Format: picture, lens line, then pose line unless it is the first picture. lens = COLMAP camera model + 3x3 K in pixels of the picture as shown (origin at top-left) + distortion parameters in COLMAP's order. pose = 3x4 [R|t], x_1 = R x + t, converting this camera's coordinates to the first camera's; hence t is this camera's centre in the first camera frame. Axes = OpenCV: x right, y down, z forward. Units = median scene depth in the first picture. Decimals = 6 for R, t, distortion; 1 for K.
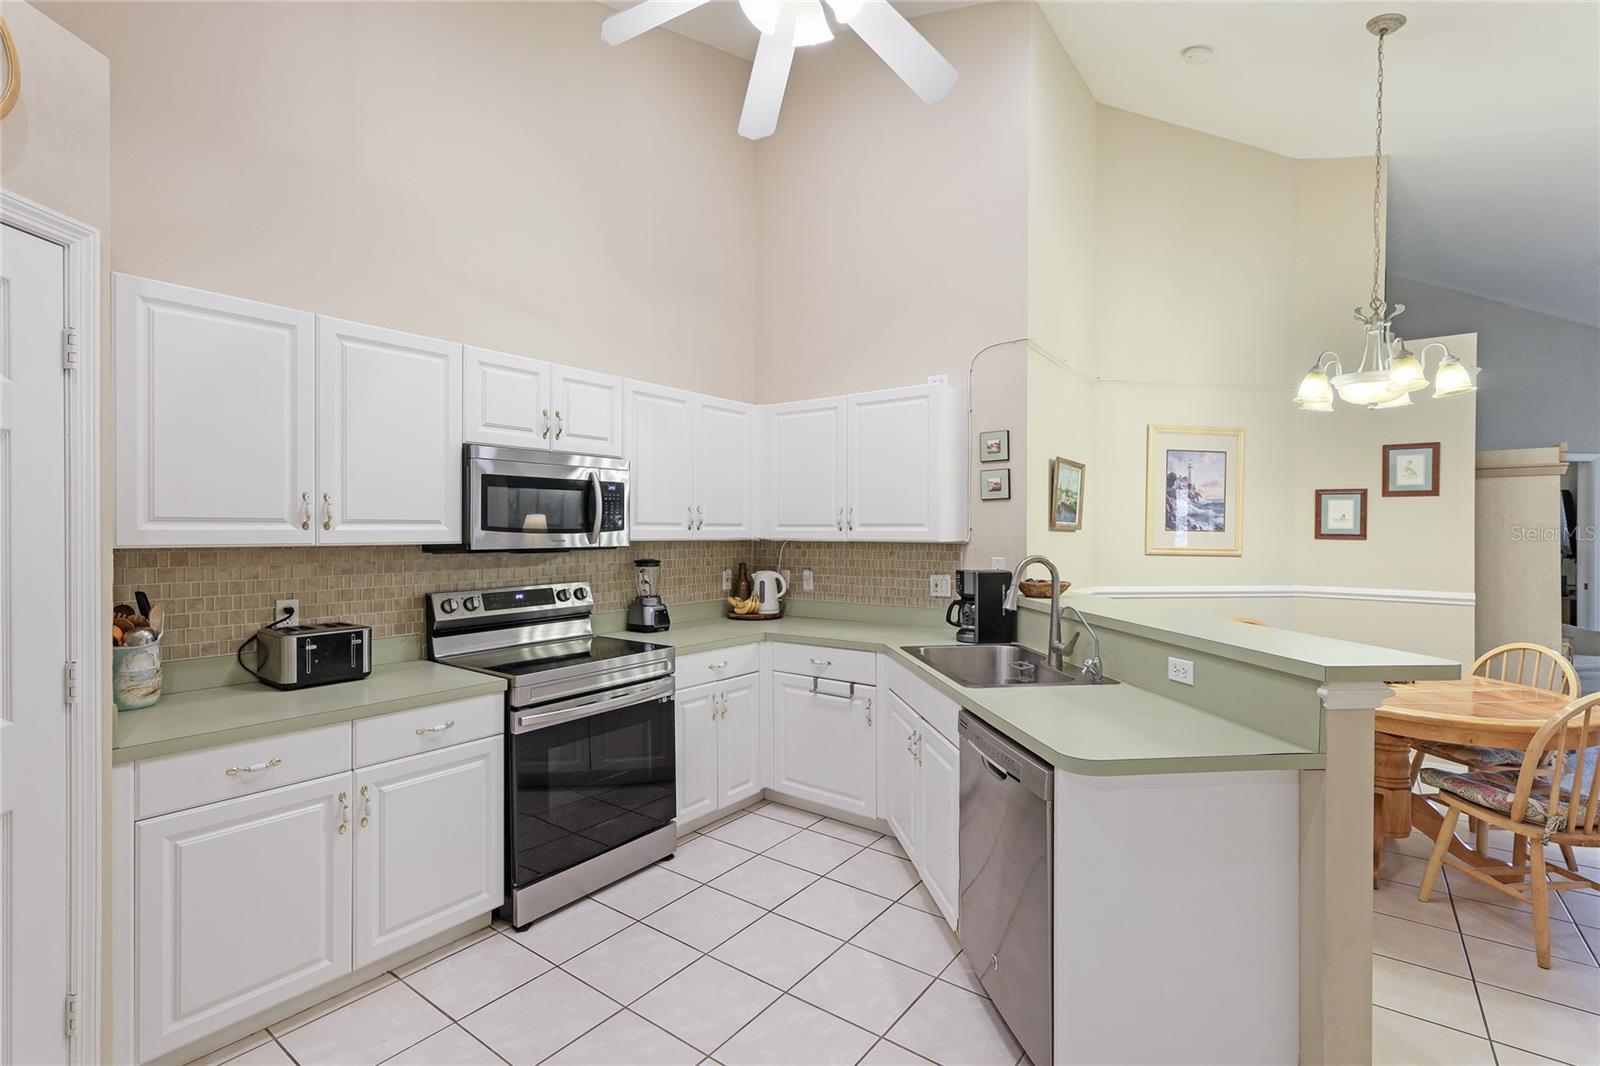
lens RADIAL K [[733.8, 0, 803.8], [0, 733.8, 522.2], [0, 0, 1]] dist [0.001937, 0.000329]
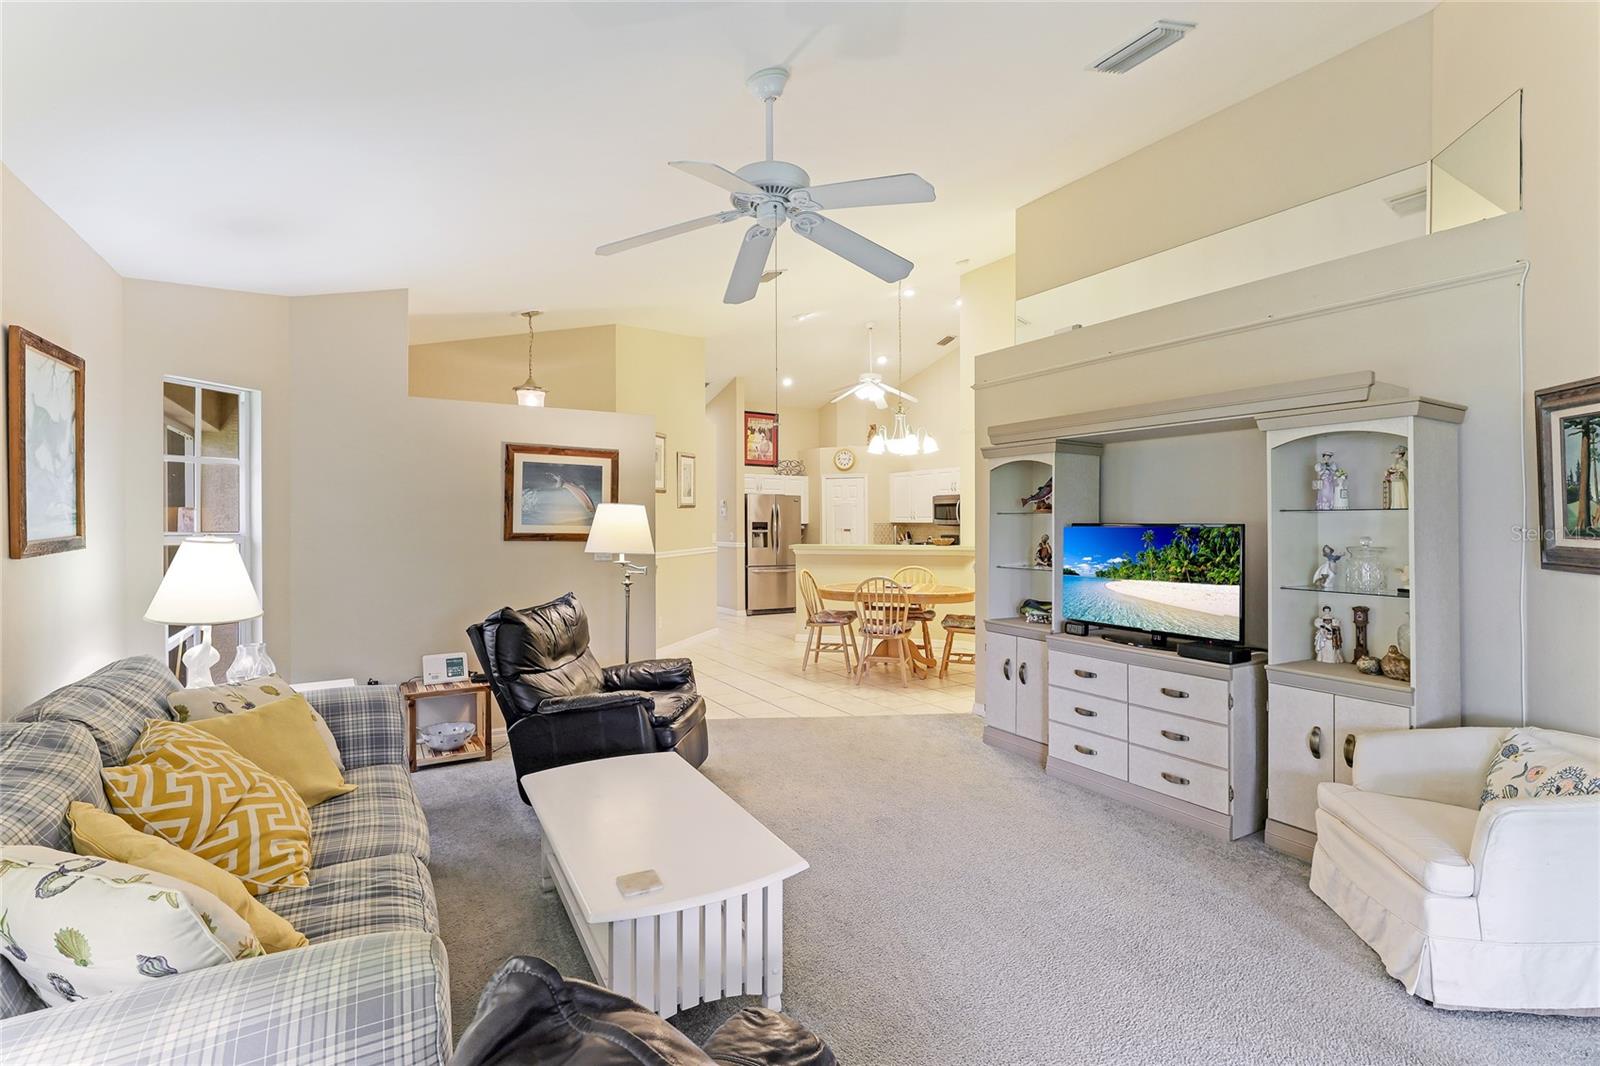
lens RADIAL K [[730.6, 0, 801.0], [0, 730.6, 528.6], [0, 0, 1]] dist [-0.003202, -0.000292]
pose [[-0.378287, 0.003580, -0.925681, 2.470838], [0.003423, 0.999991, 0.002469, 0.036366], [0.925682, -0.002235, -0.378296, 1.354588]]
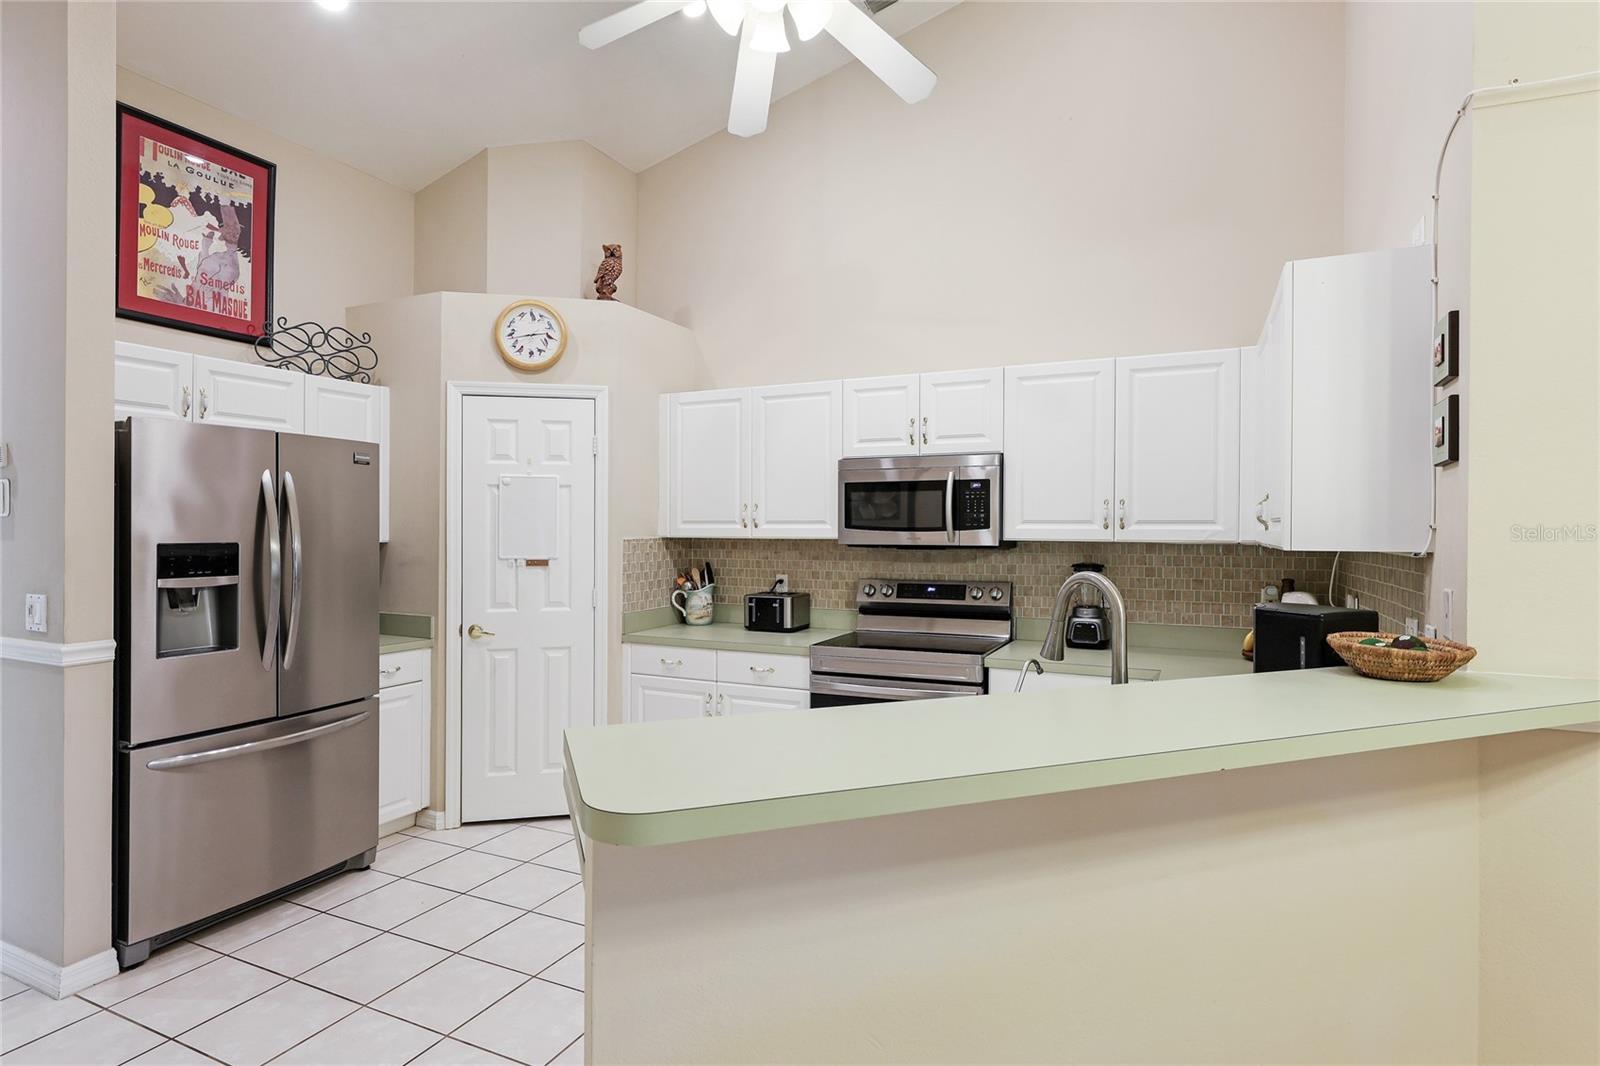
lens RADIAL K [[843.7, 0, 795.3], [0, 843.7, 513.0], [0, 0, 1]] dist [0.002693, 0.001637]
pose [[0.189062, -0.018077, -0.981799, 0.710280], [0.006955, 0.999830, -0.017070, 0.006654], [0.981940, -0.003601, 0.189156, 0.495666]]
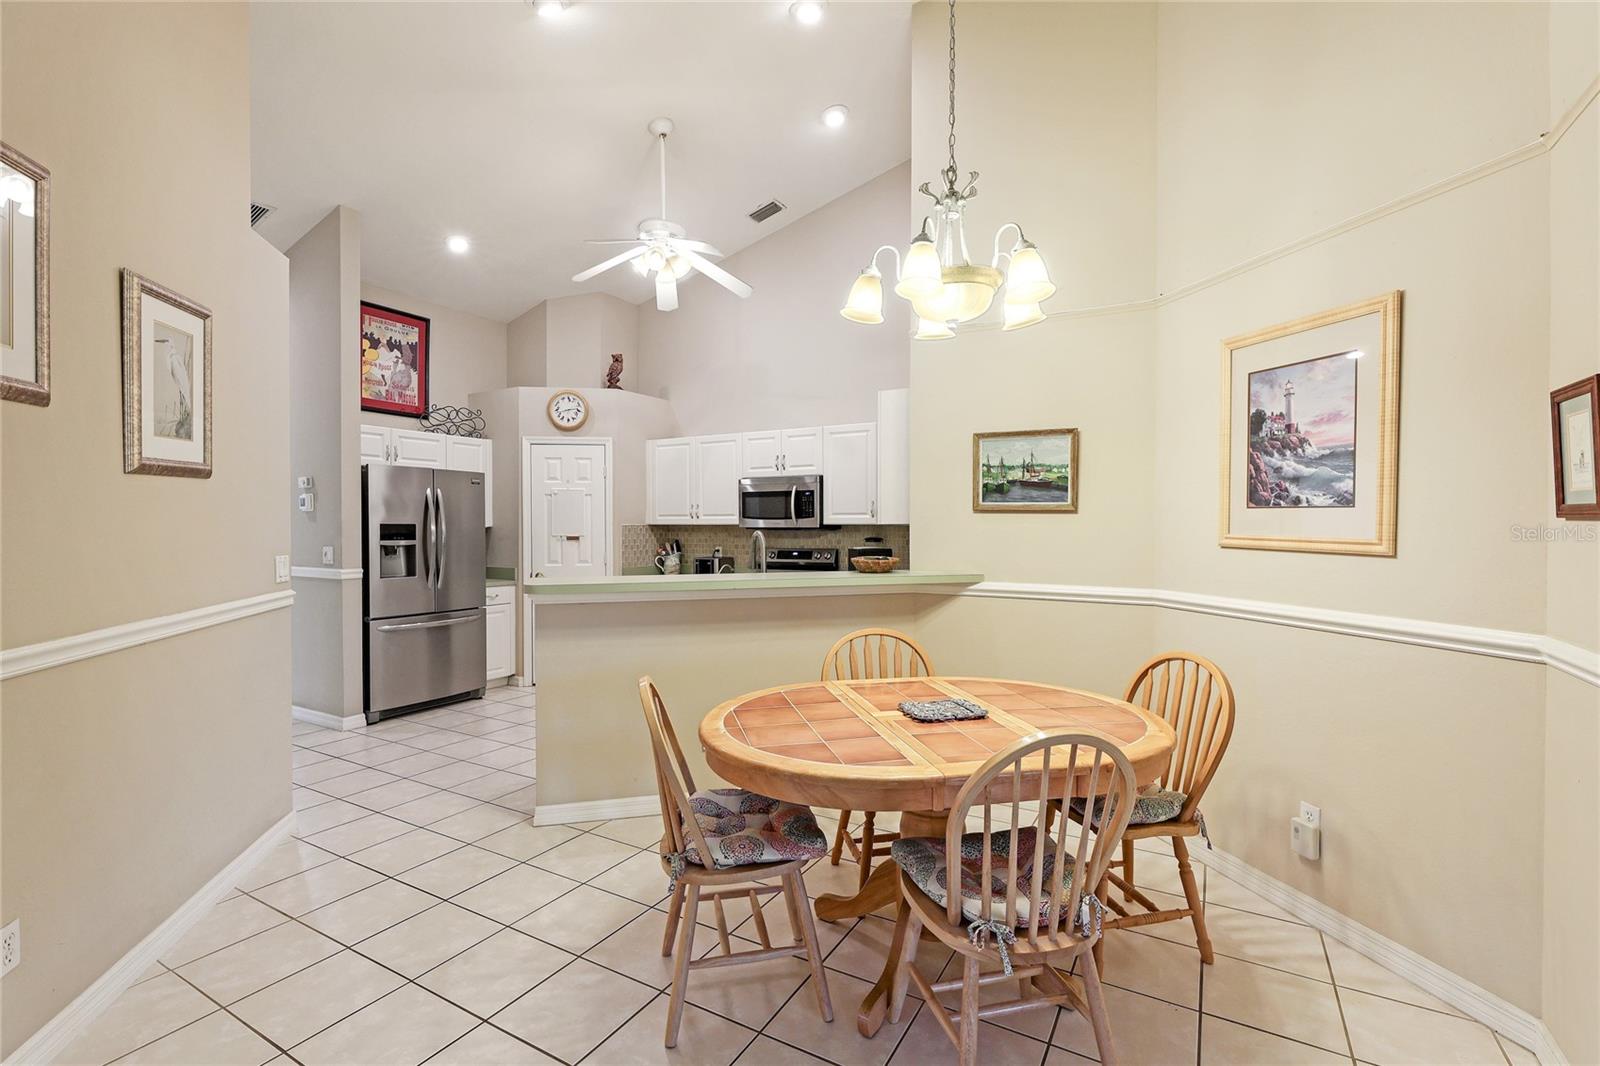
lens RADIAL K [[730.6, 0, 801.0], [0, 730.6, 528.6], [0, 0, 1]] dist [-0.003202, -0.000292]
pose [[0.113803, -0.000037, -0.993503, 1.305904], [0.008551, 0.999963, 0.000943, 0.030788], [0.993466, -0.008603, 0.113799, 0.706396]]
